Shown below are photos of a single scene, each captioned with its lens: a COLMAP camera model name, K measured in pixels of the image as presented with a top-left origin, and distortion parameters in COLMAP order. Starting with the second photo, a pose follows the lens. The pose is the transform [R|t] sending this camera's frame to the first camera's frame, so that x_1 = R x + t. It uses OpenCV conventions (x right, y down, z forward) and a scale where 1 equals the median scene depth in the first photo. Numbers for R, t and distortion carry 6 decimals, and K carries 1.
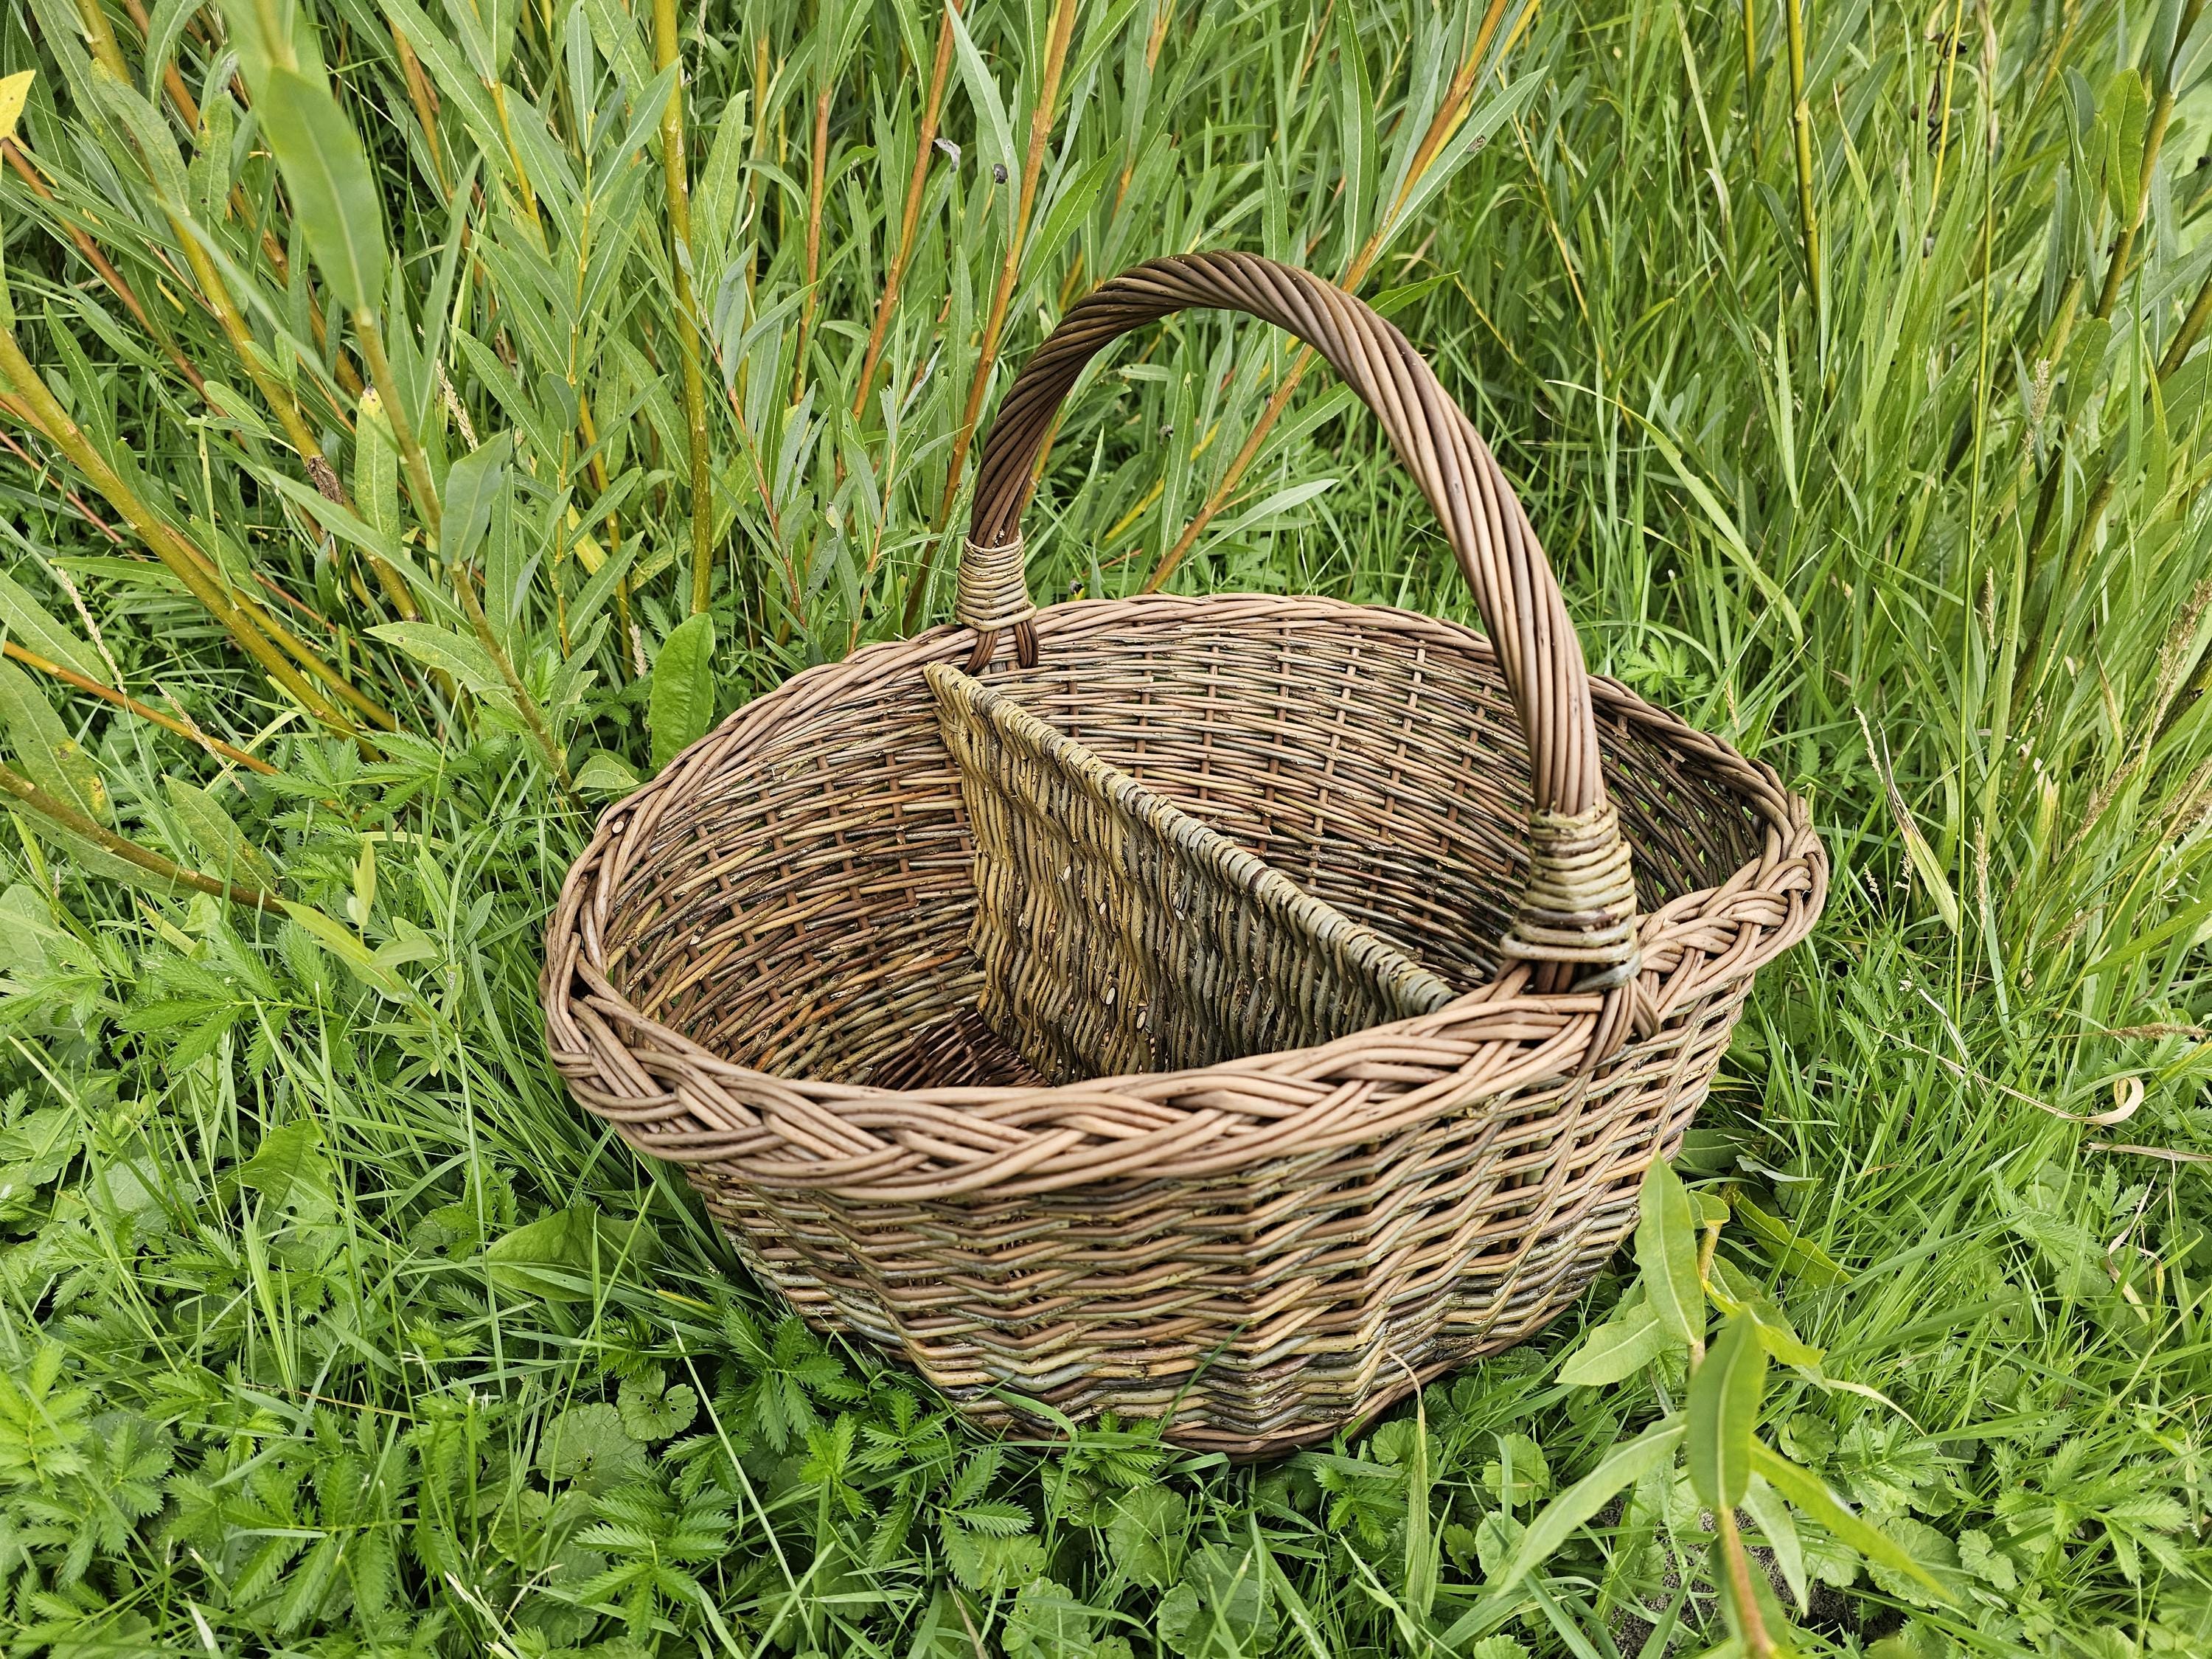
lens RADIAL K [[1579.2, 0, 1106.0], [0, 1579.2, 829.5], [0, 0, 1]] dist [0.078366, -0.087880]
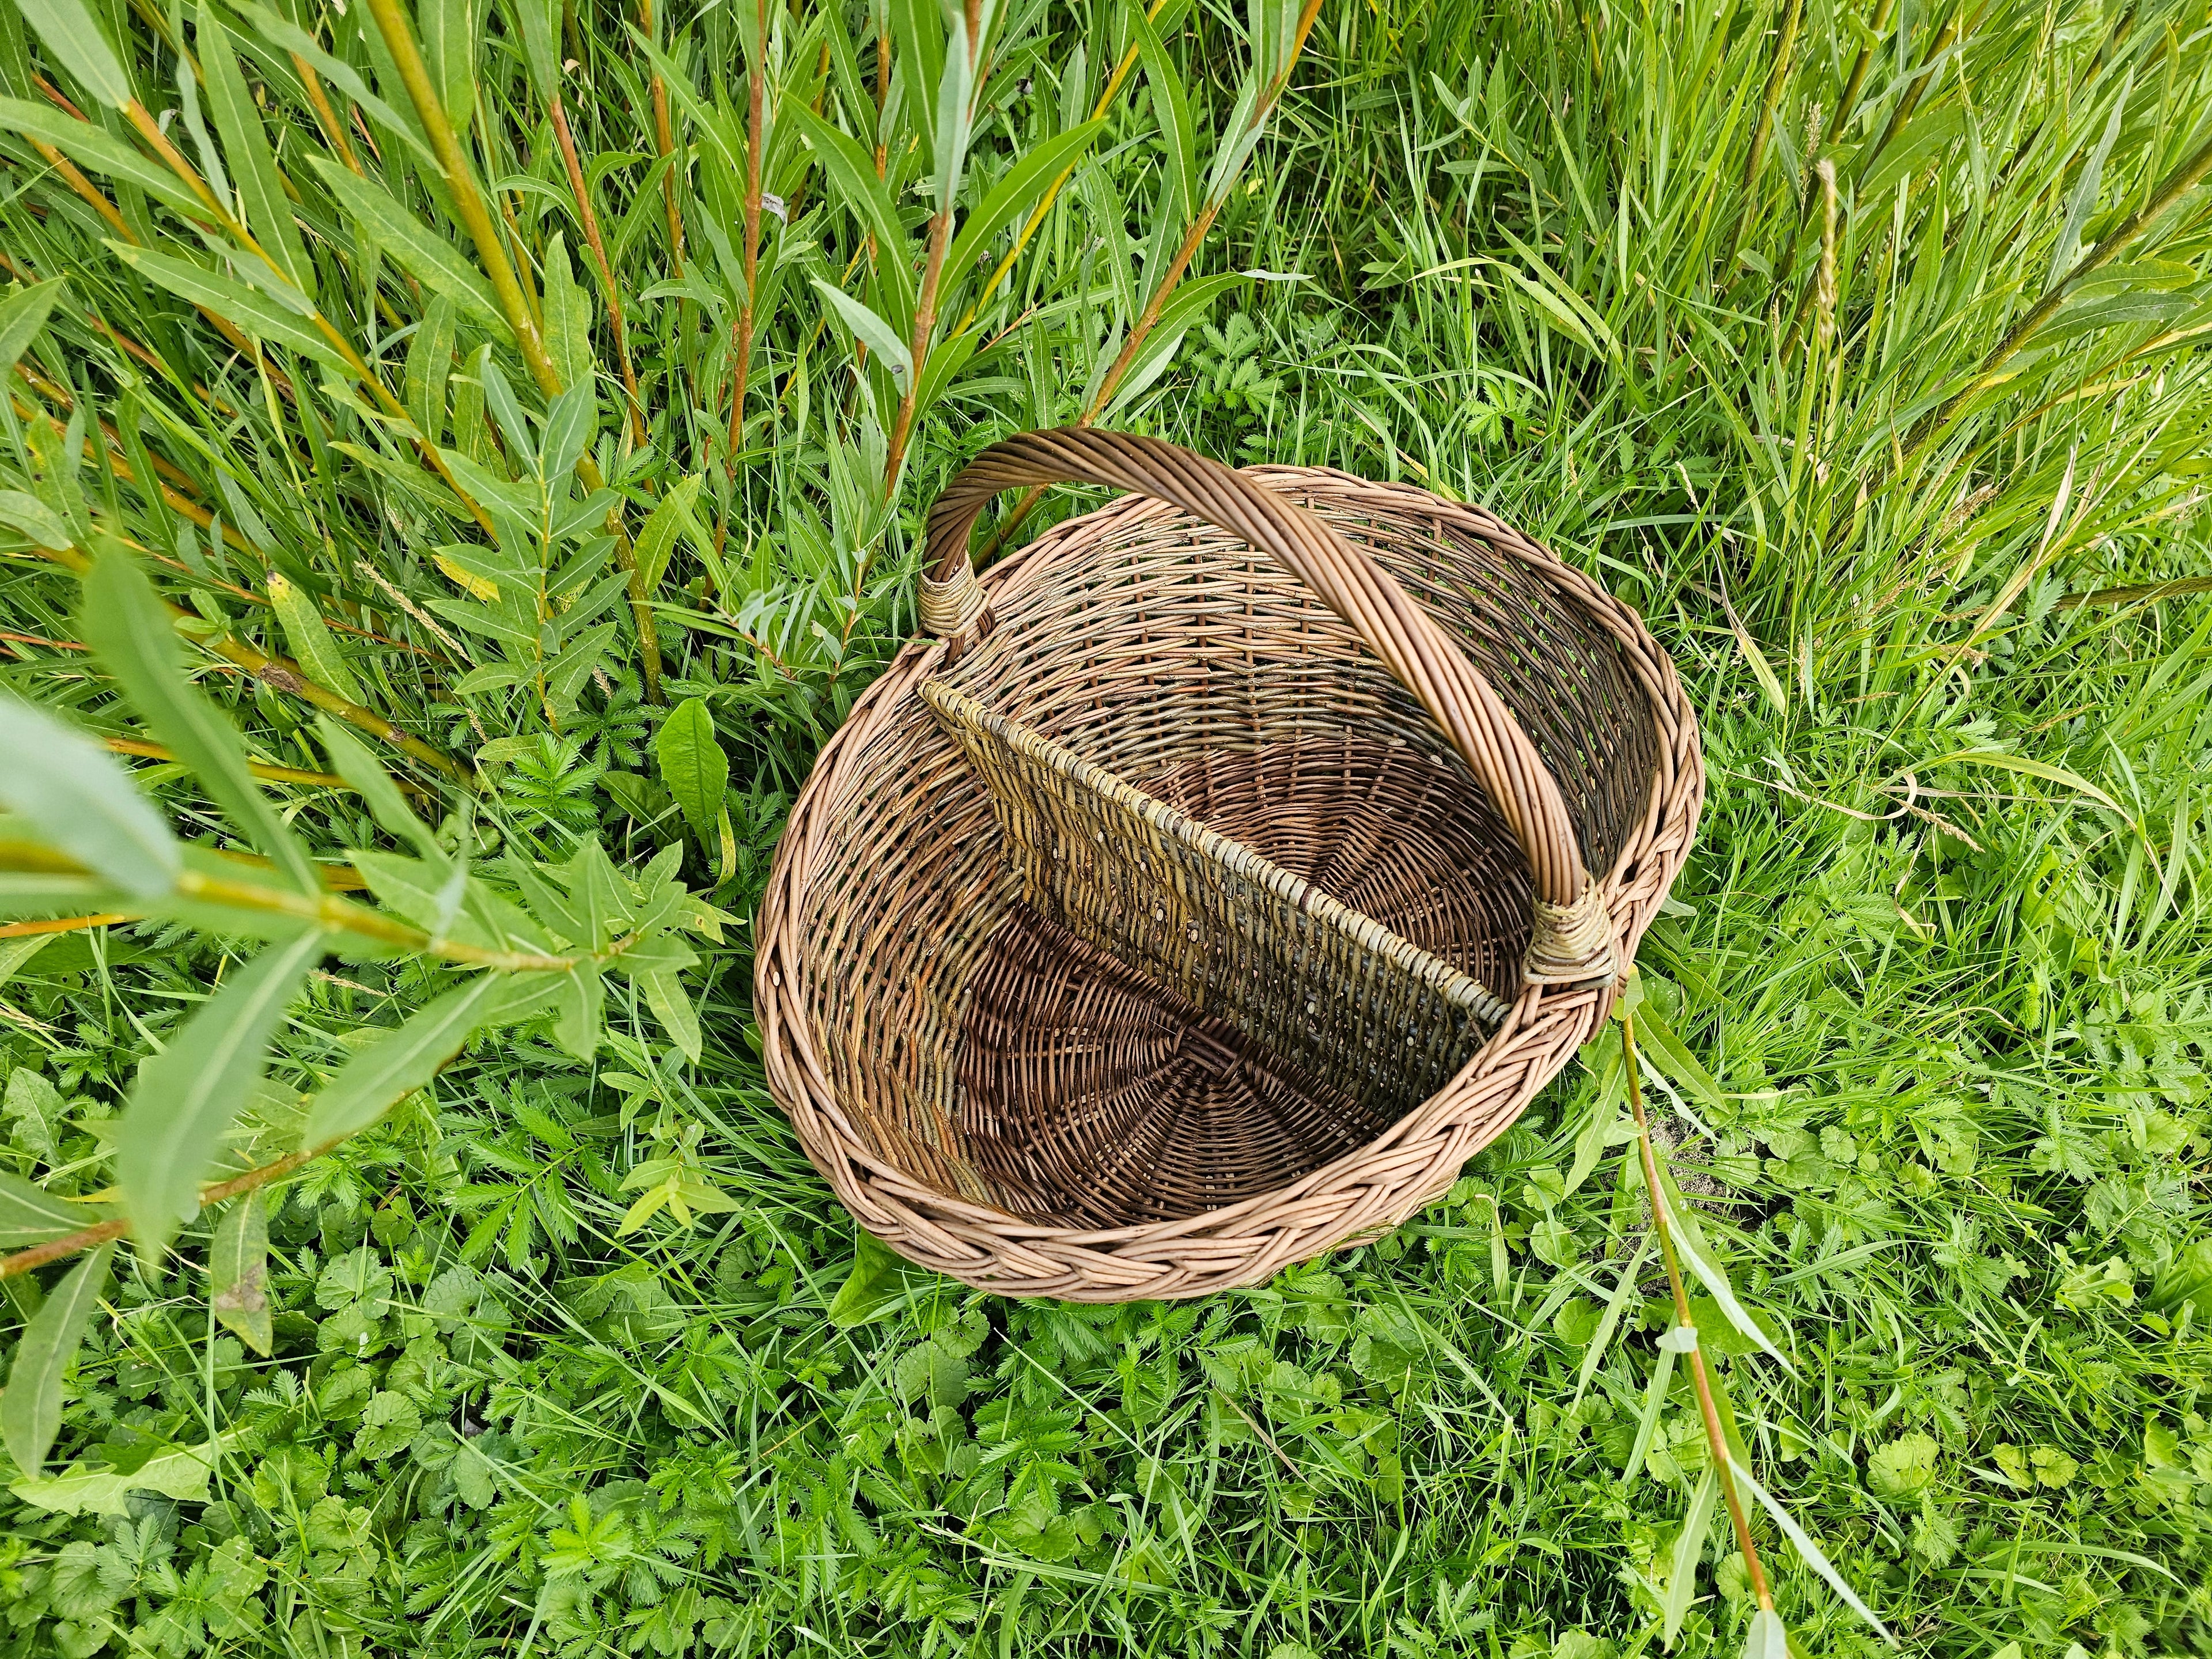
lens RADIAL K [[1584.4, 0, 1126.0], [0, 1584.4, 833.2], [0, 0, 1]] dist [0.089677, -0.099195]
pose [[0.946880, -0.306635, 0.096919, -0.111985], [0.236526, 0.868239, 0.436139, -0.453865], [-0.217884, -0.390047, 0.894645, -0.081093]]
